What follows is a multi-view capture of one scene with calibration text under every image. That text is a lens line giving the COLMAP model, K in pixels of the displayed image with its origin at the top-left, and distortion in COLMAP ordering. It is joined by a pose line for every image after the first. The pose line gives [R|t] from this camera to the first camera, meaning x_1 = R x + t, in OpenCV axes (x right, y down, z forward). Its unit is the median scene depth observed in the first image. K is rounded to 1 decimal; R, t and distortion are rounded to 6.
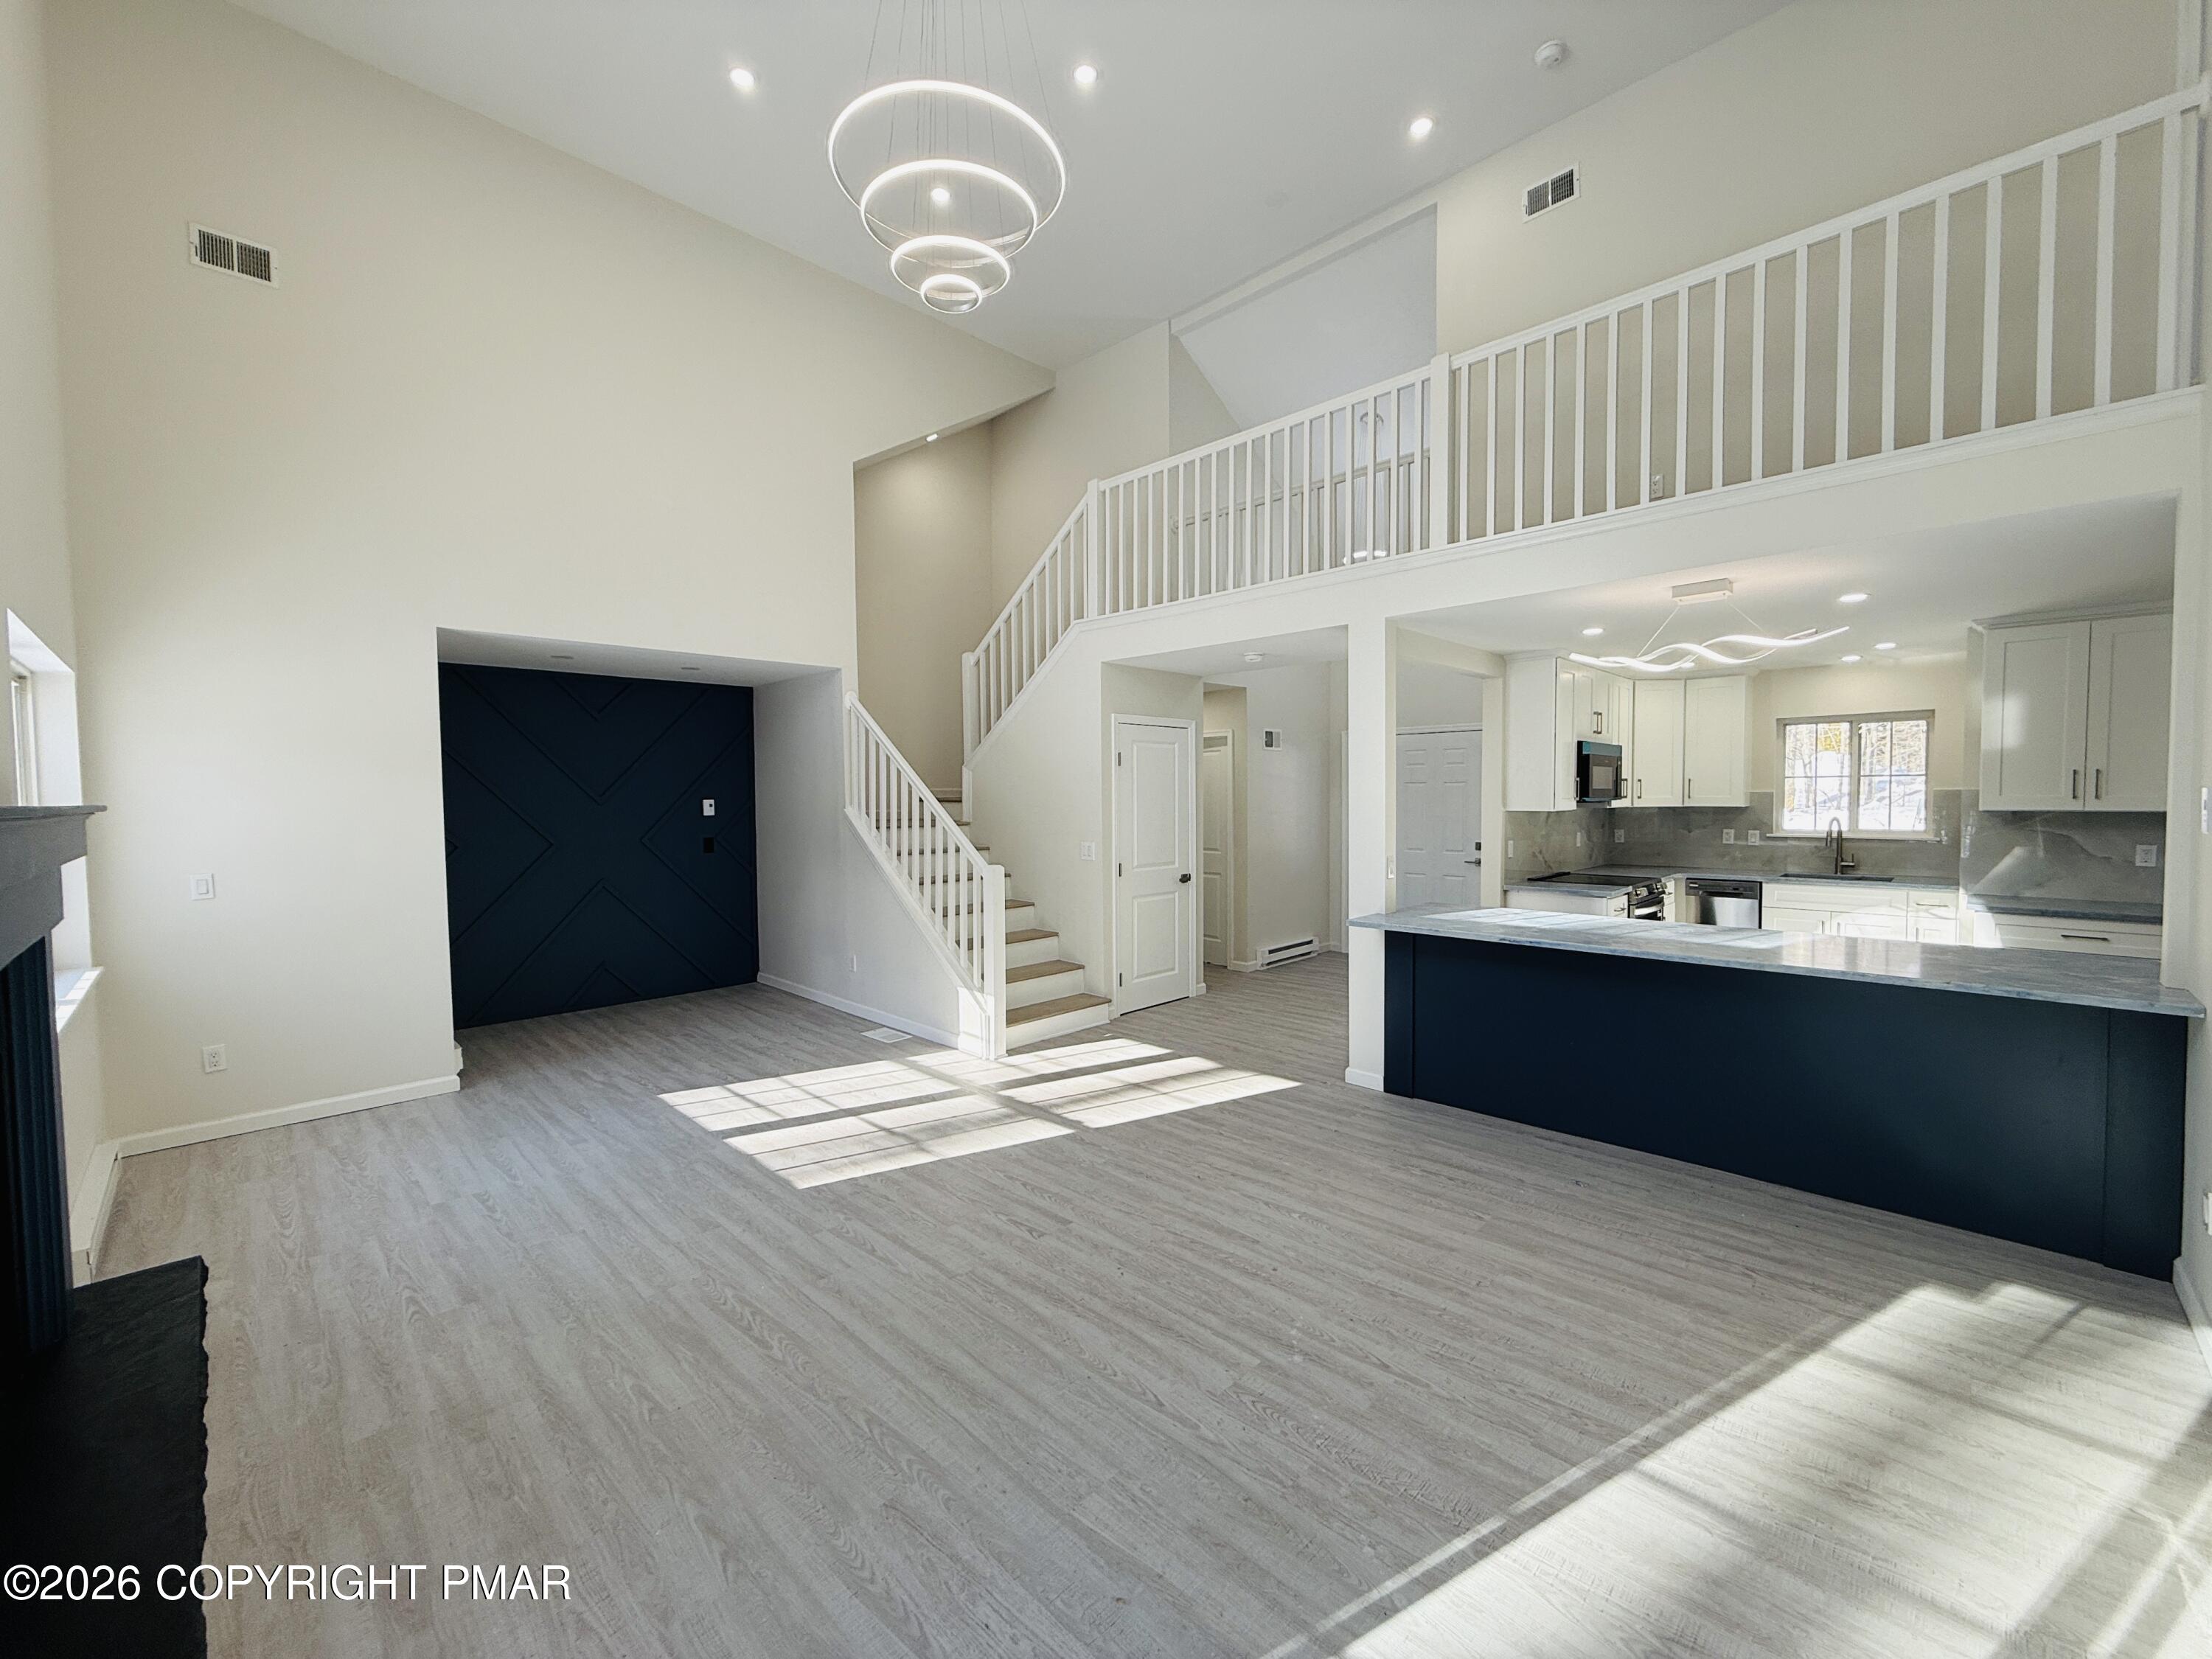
lens RADIAL K [[875.1, 0, 1115.9], [0, 875.1, 828.5], [0, 0, 1]] dist [0.006629, 0.000154]
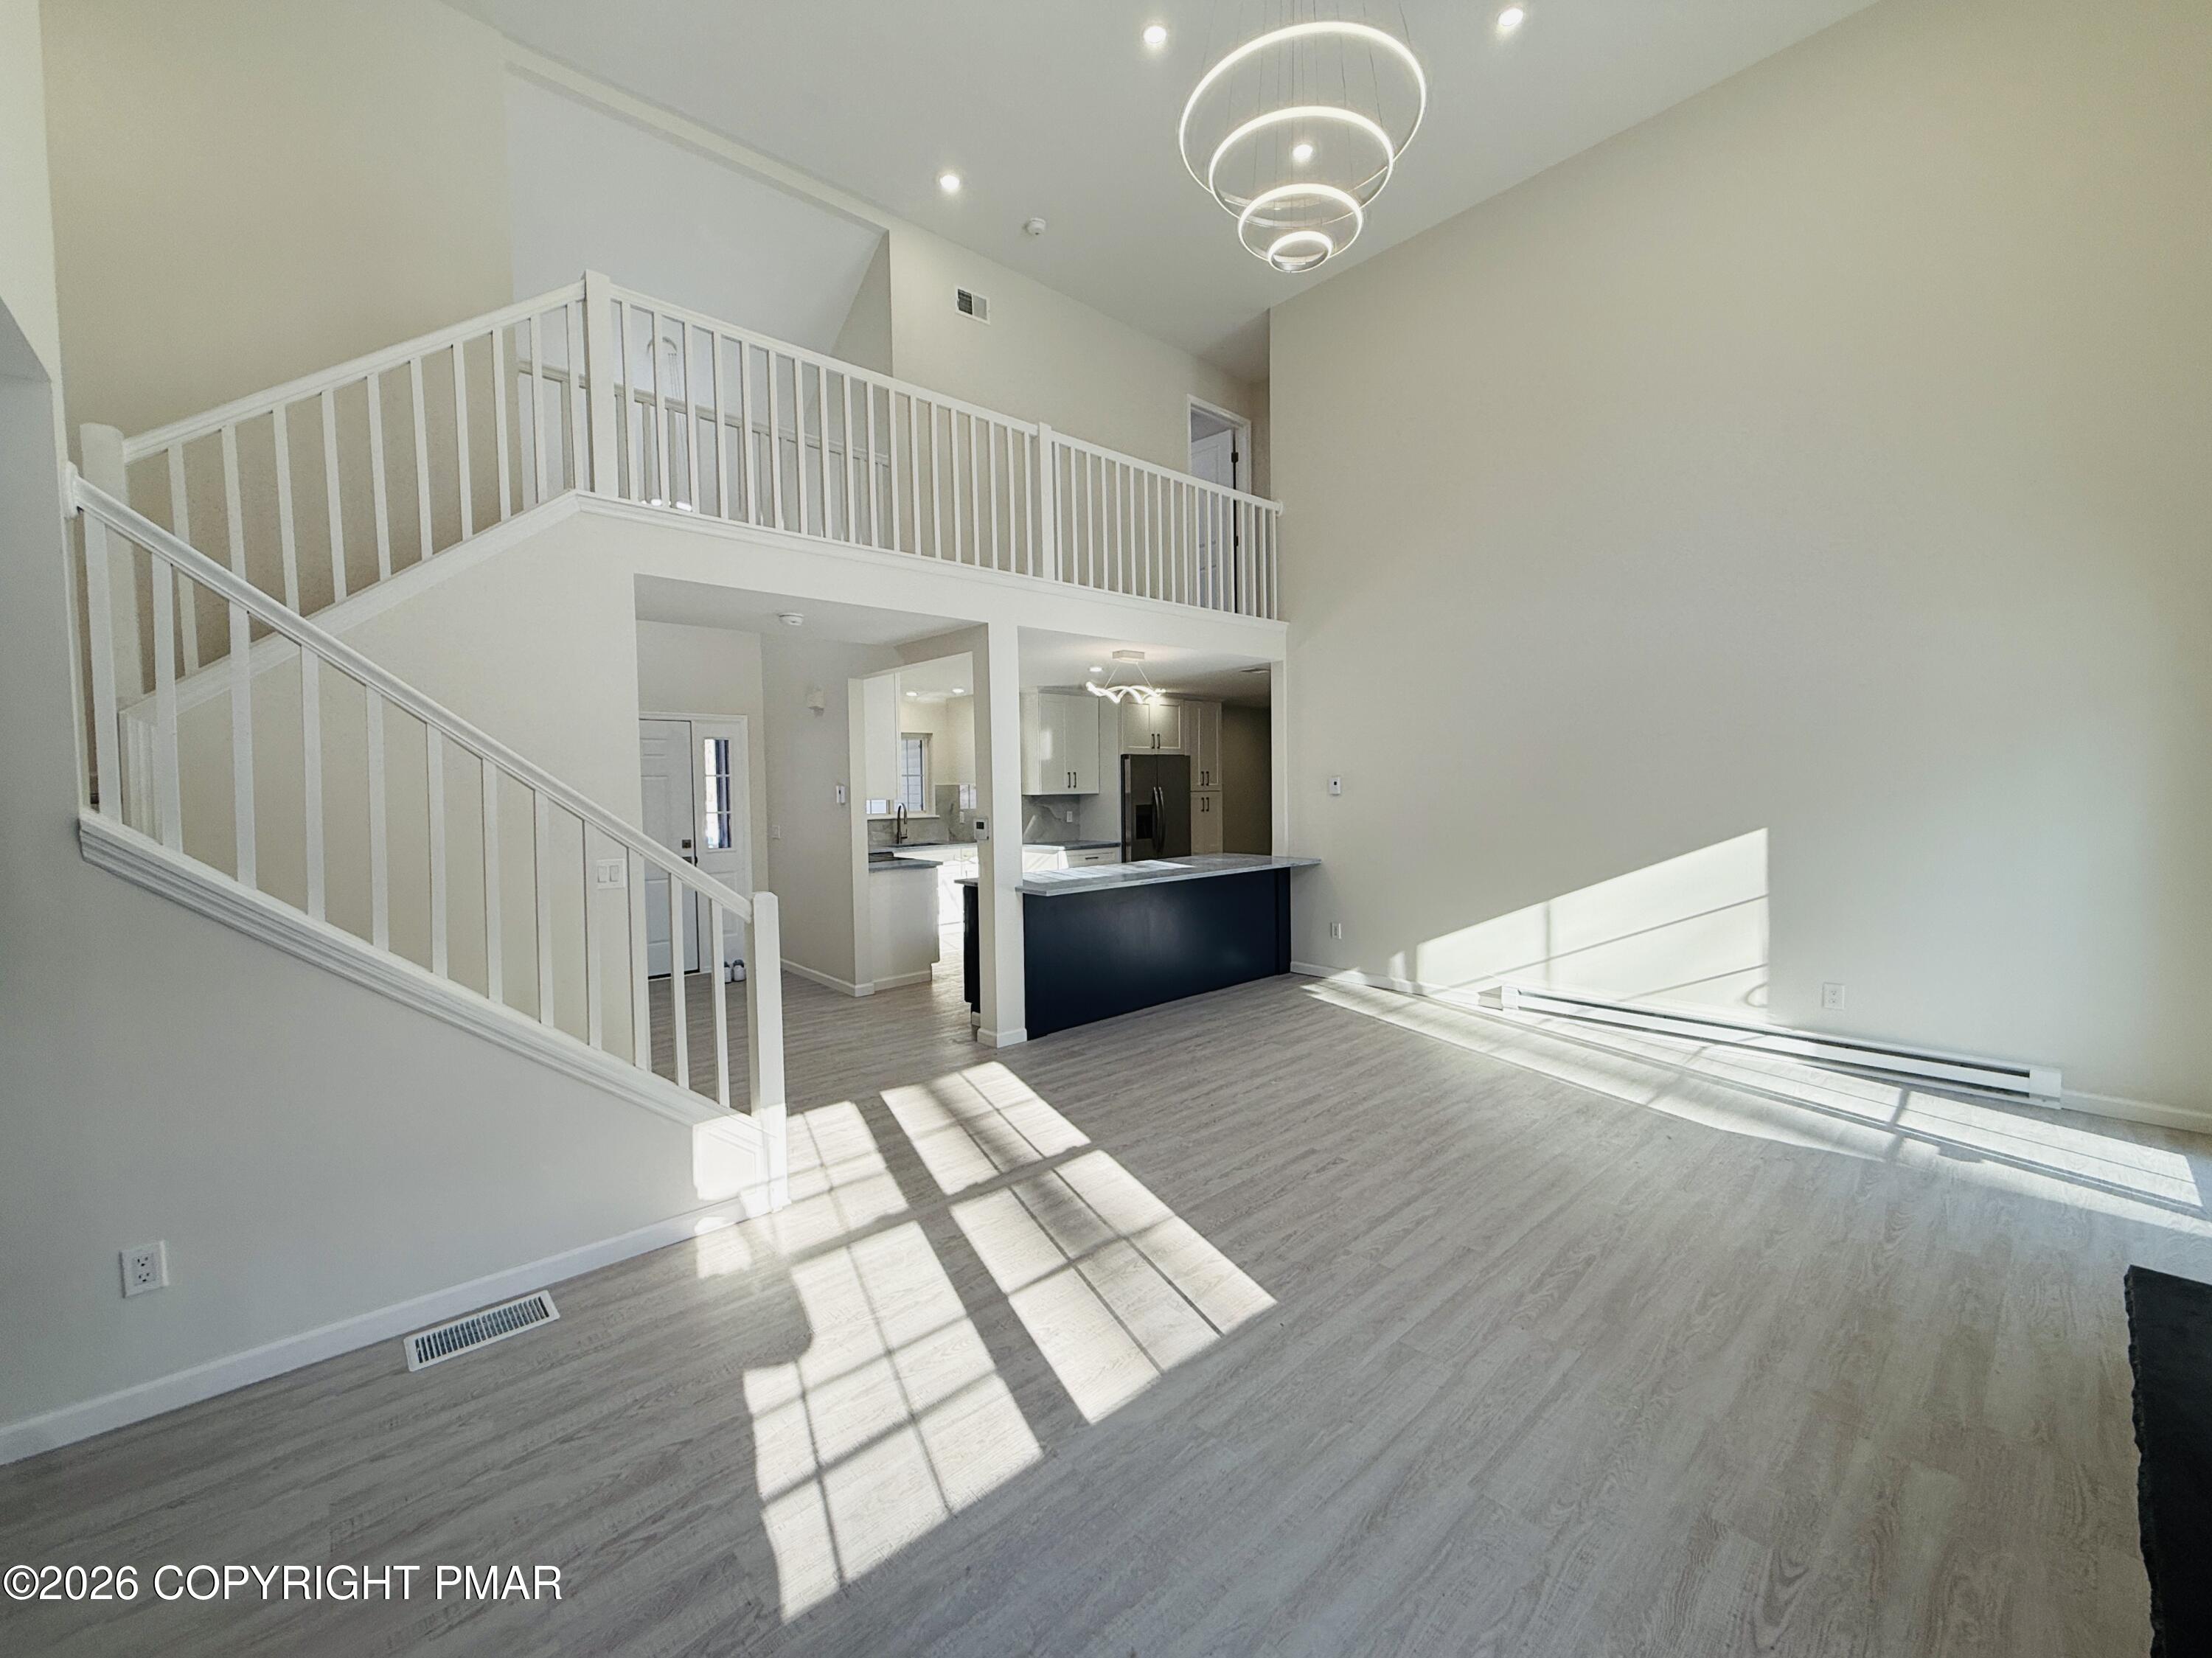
lens RADIAL K [[875.0, 0, 1105.2], [0, 875.0, 816.7], [0, 0, 1]] dist [0.006629, 0.000154]
pose [[0.070460, -0.027428, 0.997137, -0.898666], [0.048846, 0.998518, 0.024015, -0.014828], [-0.996318, 0.047014, 0.071695, 0.882491]]
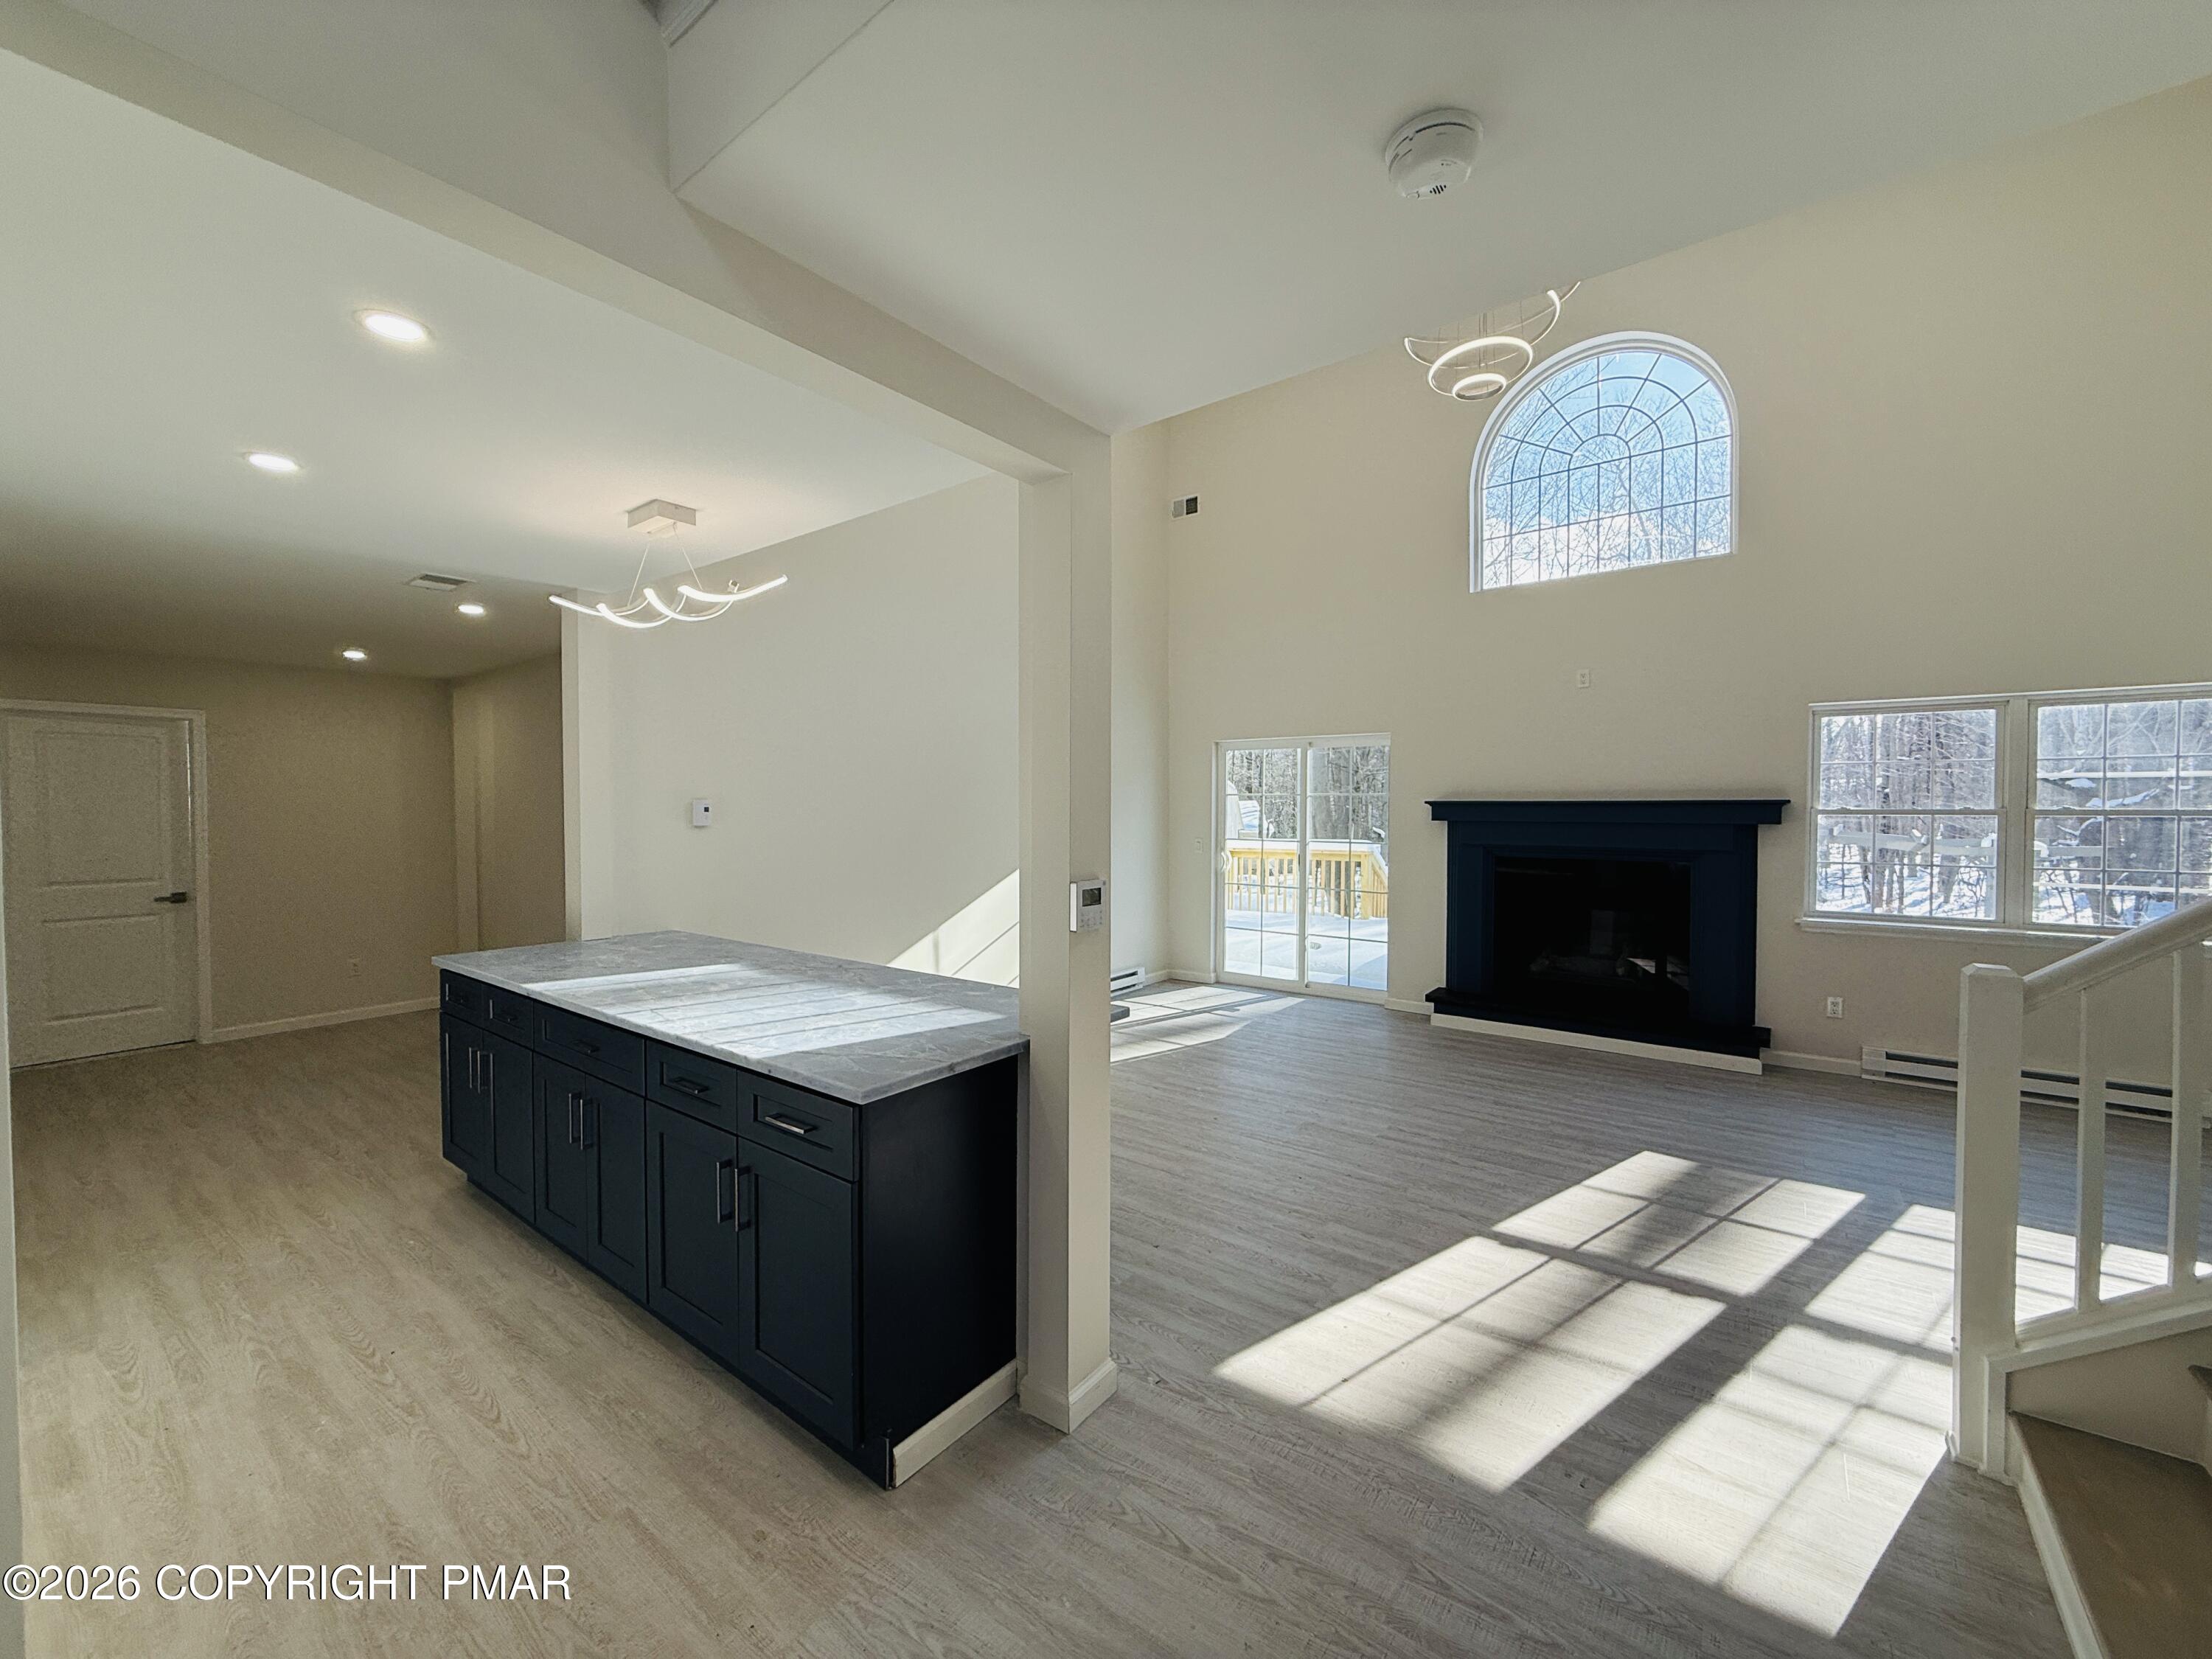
lens RADIAL K [[875.1, 0, 1092.2], [0, 875.1, 831.3], [0, 0, 1]] dist [0.006629, 0.000154]
pose [[-0.994828, 0.011456, -0.100922, 0.364131], [0.005152, 0.998031, 0.062510, -0.053812], [0.101439, 0.061667, -0.992929, 1.653740]]
